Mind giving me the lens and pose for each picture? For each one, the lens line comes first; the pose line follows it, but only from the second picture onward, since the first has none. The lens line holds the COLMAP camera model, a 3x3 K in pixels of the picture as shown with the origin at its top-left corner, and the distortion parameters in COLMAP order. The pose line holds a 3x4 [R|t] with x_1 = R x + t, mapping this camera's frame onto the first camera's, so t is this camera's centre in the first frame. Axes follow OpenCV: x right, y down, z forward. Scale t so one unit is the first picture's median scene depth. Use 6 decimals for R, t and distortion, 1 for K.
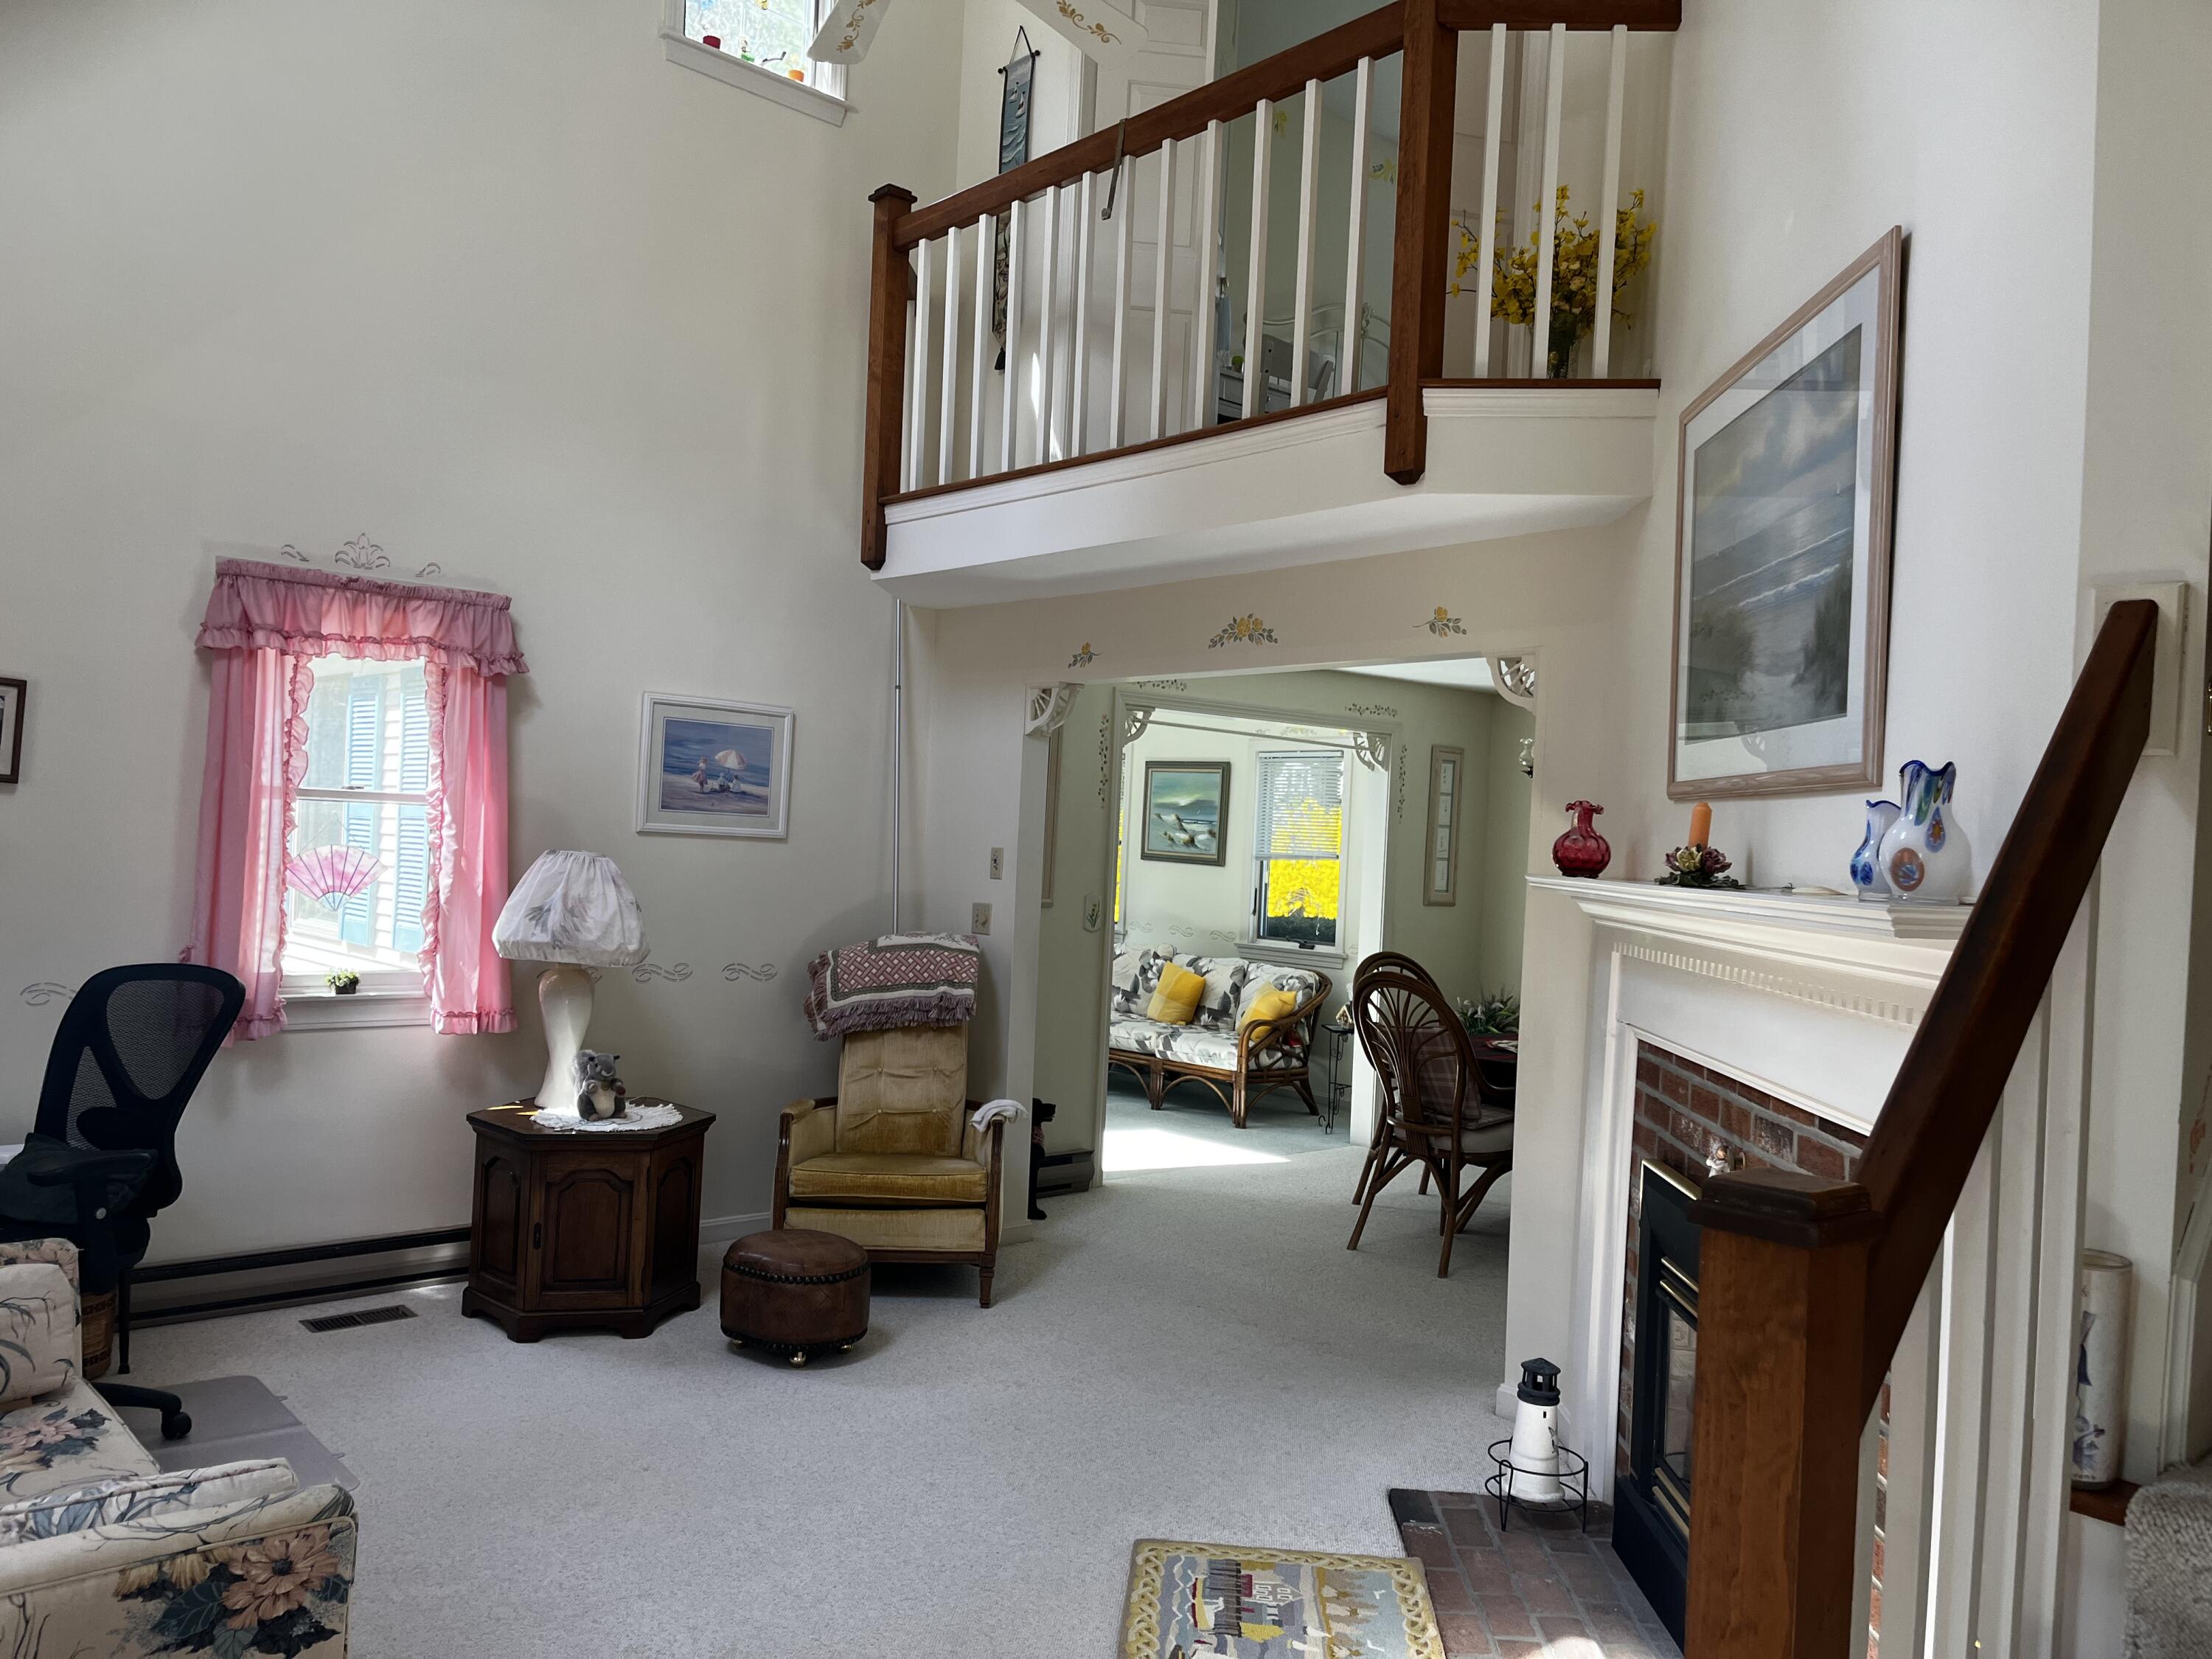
lens RADIAL K [[1672.3, 0, 1094.3], [0, 1672.3, 837.3], [0, 0, 1]] dist [0.081965, -0.111878]
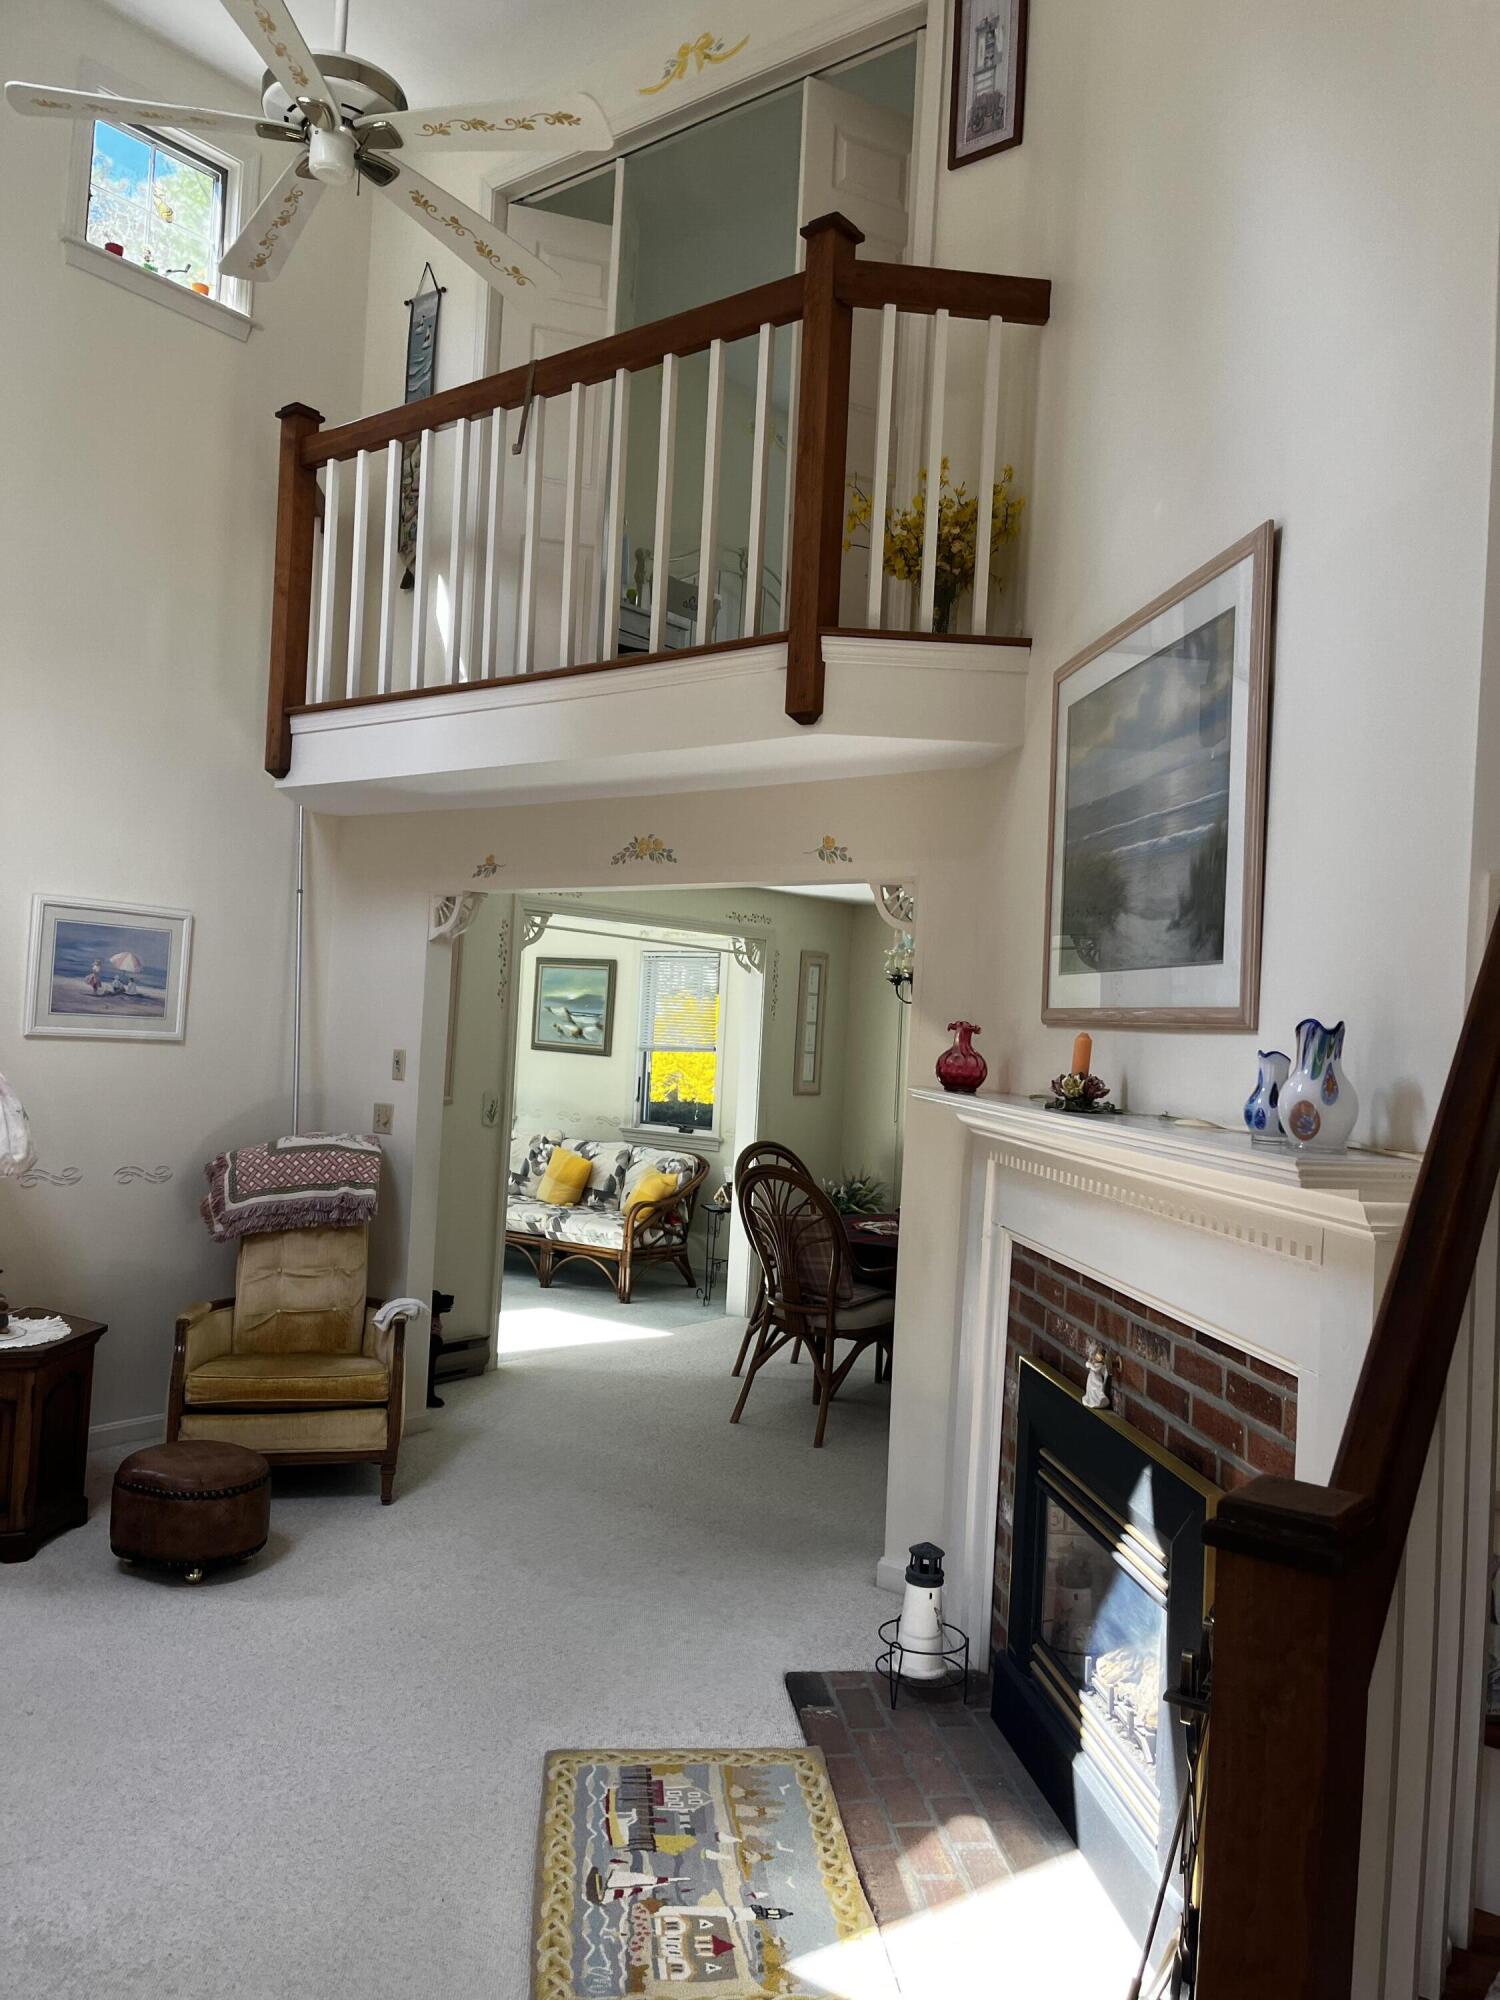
lens RADIAL K [[1512.0, 0, 757.1], [0, 1512.0, 1000.6], [0, 0, 1]] dist [0.081965, -0.111878]
pose [[0.983165, 0.007249, 0.182579, -0.016278], [-0.005369, 0.999927, -0.010794, -0.019089], [-0.182644, 0.009632, 0.983132, 0.048078]]
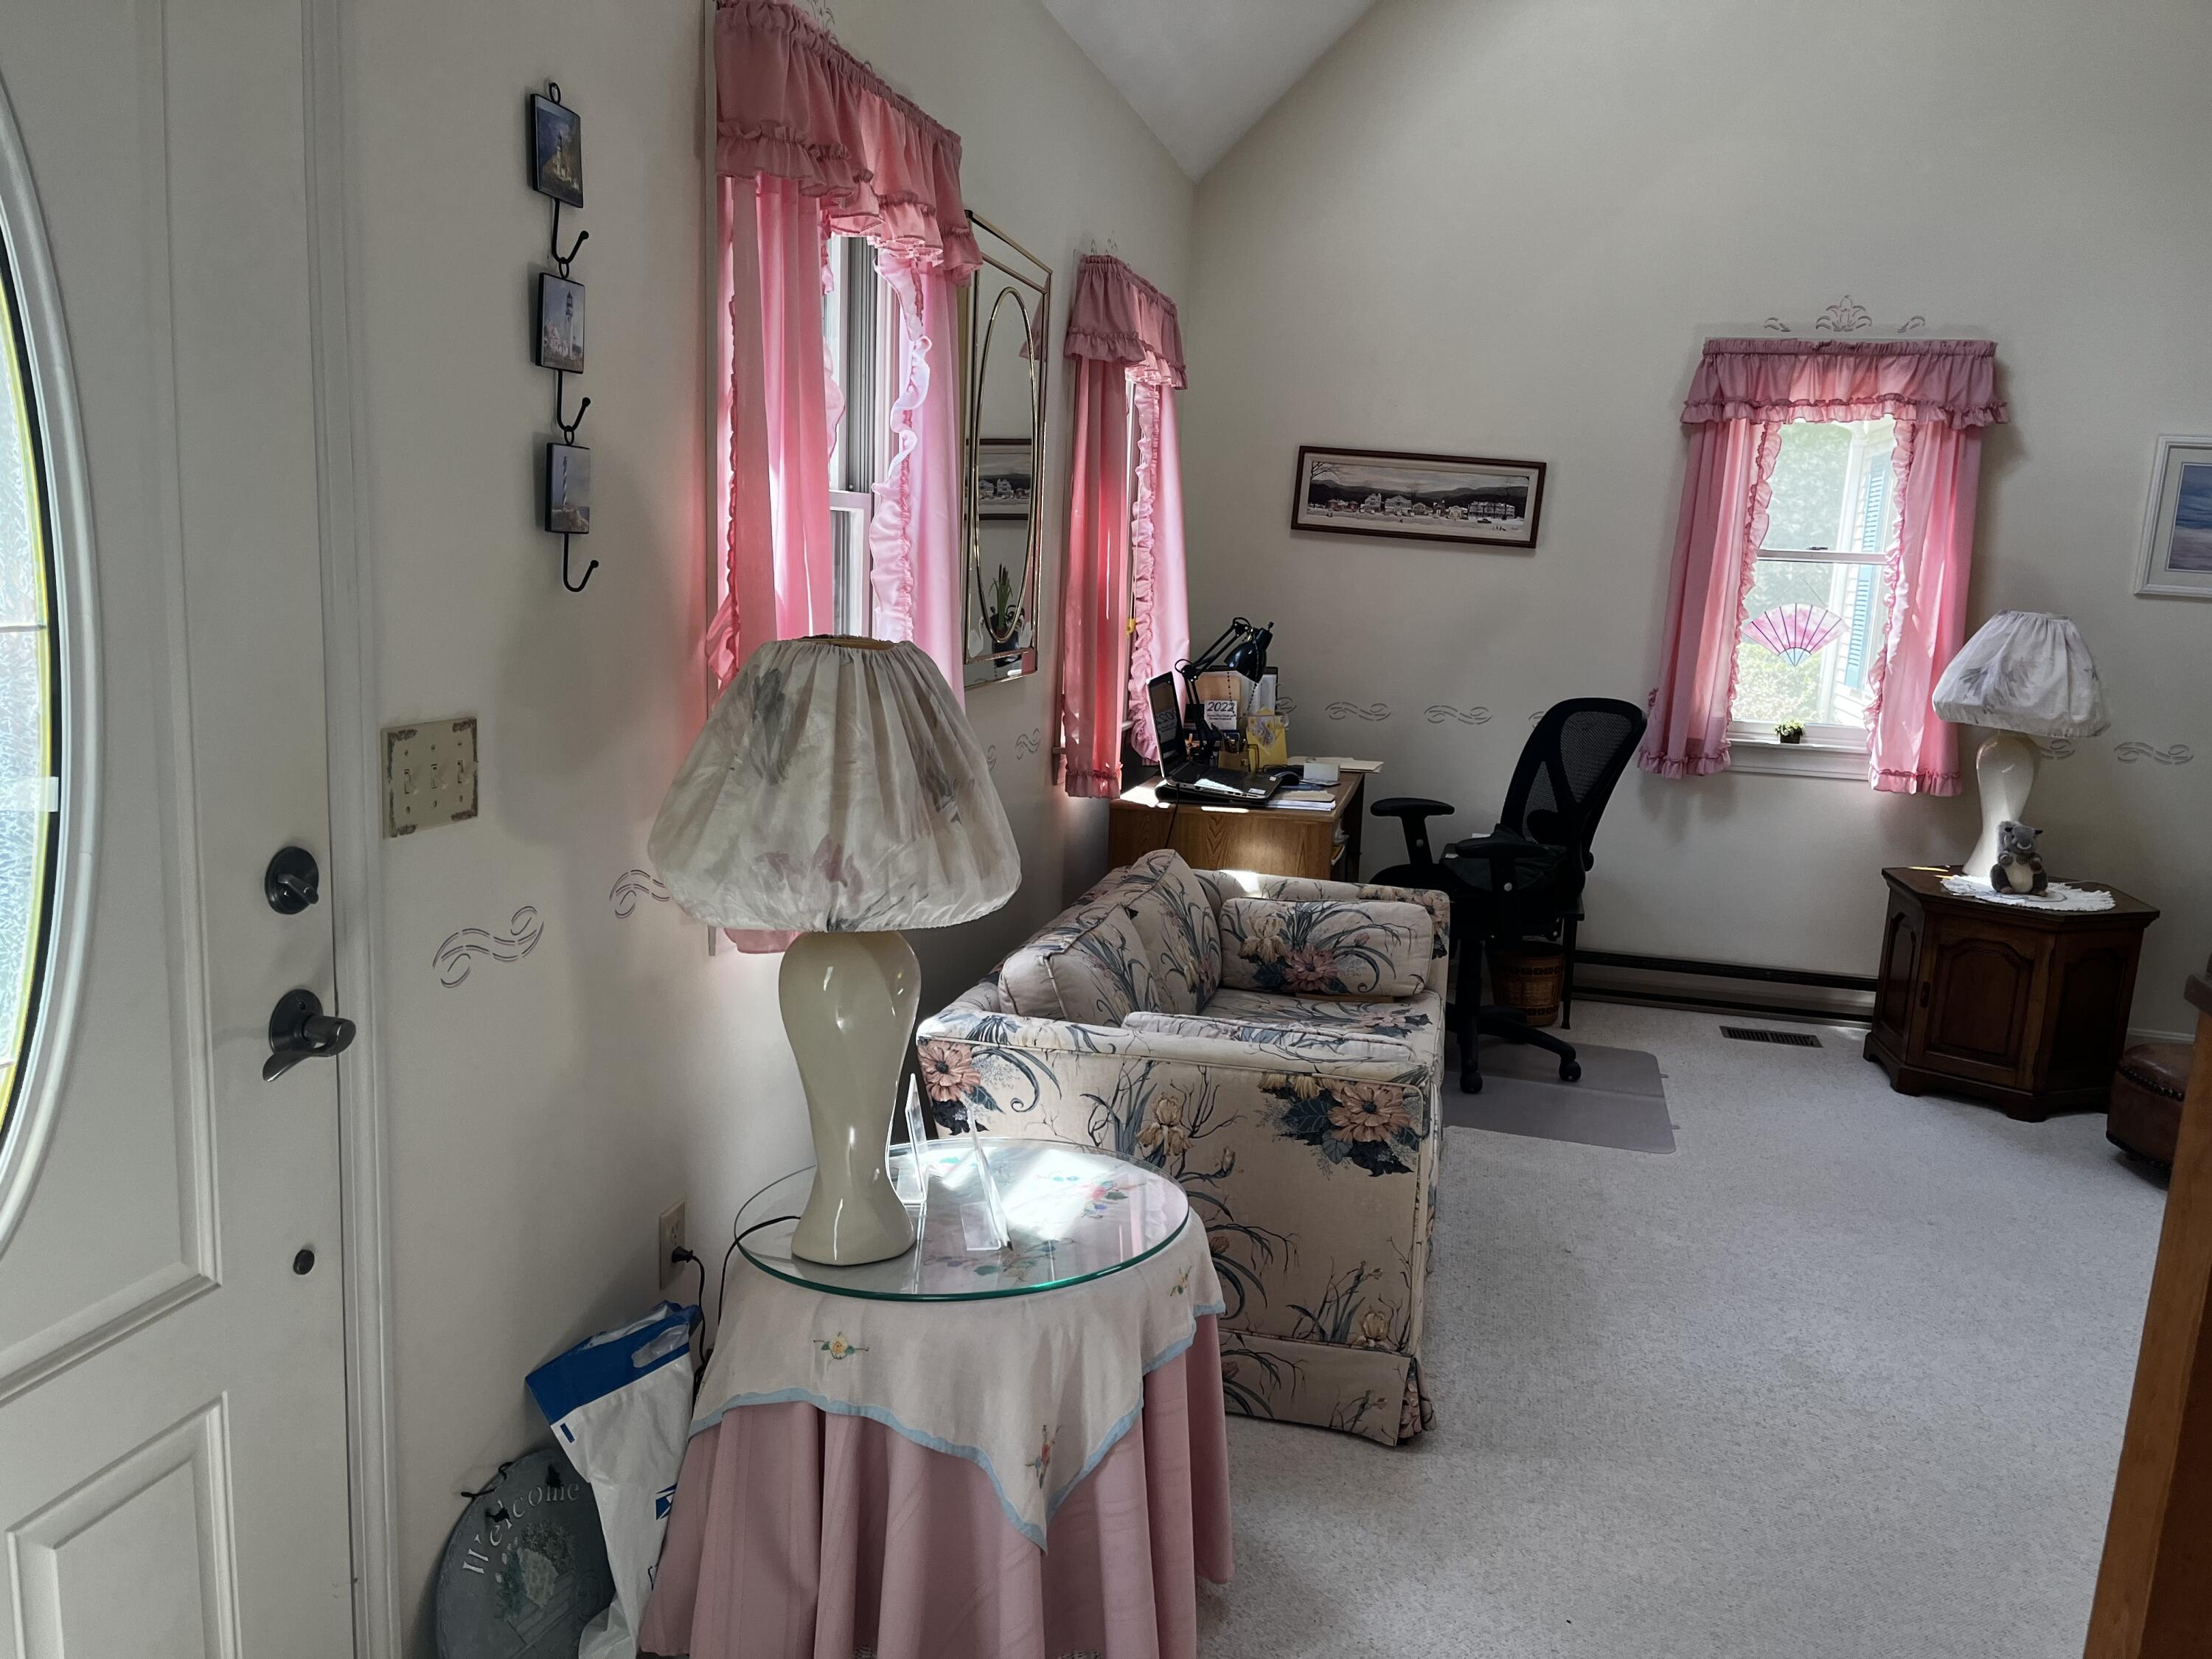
lens RADIAL K [[1672.3, 0, 1094.3], [0, 1672.3, 837.3], [0, 0, 1]] dist [0.081965, -0.111878]
pose [[0.568721, 0.122532, -0.813353, 0.191838], [-0.018097, 0.990466, 0.136560, 0.013486], [0.822331, -0.062945, 0.565516, 0.026334]]
